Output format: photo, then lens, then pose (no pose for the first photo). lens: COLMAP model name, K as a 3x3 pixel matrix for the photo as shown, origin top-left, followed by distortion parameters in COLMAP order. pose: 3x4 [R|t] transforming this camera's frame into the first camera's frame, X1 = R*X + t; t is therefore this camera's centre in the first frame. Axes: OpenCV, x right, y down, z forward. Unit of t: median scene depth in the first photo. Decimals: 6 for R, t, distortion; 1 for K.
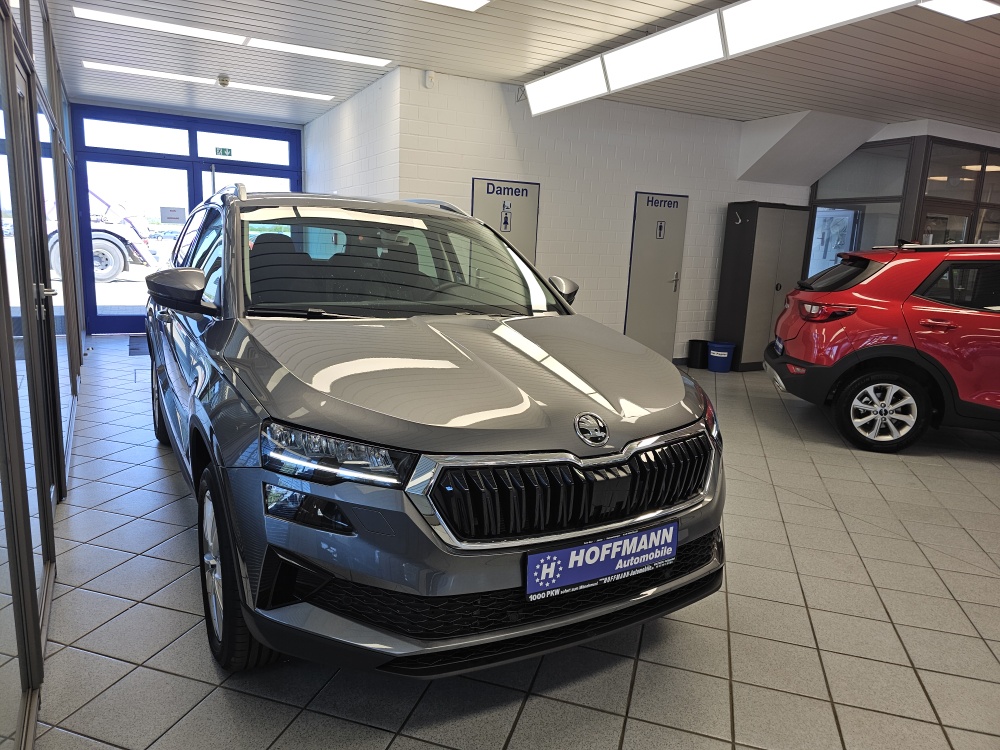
lens RADIAL K [[682.9, 0, 503.0], [0, 682.9, 379.8], [0, 0, 1]] dist [0.063578, -0.071014]
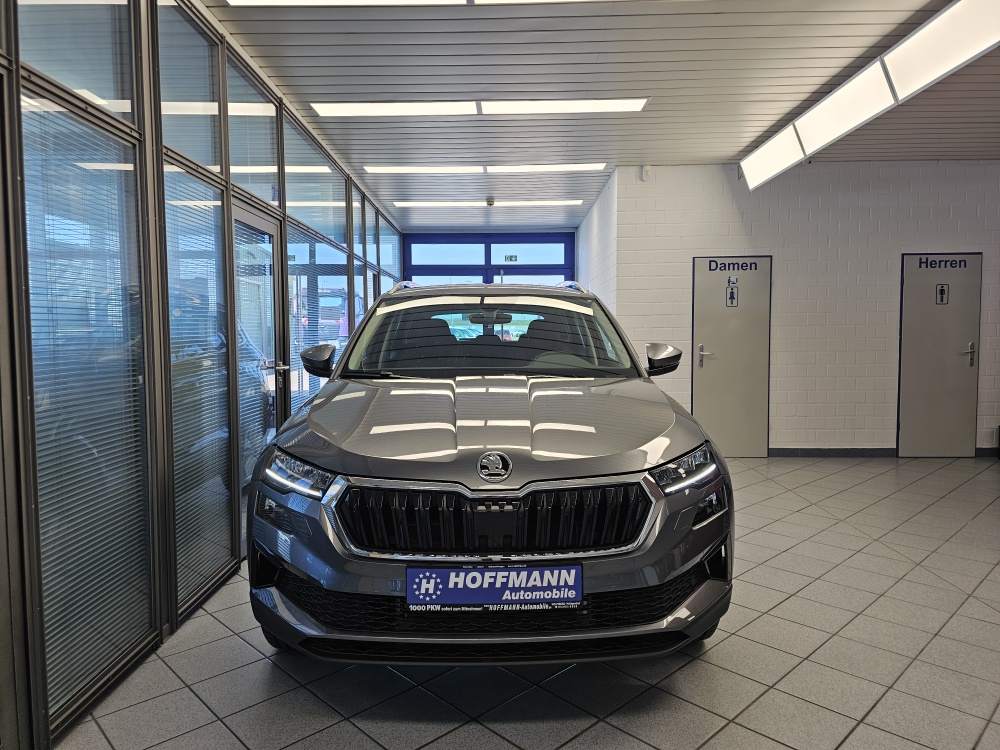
lens RADIAL K [[682.9, 0, 496.2], [0, 682.9, 371.1], [0, 0, 1]] dist [0.063578, -0.071014]
pose [[0.872025, -0.017468, -0.489150, 0.645942], [-0.052004, 0.990400, -0.128077, 0.057078], [0.486691, 0.137124, 0.862745, 0.017996]]
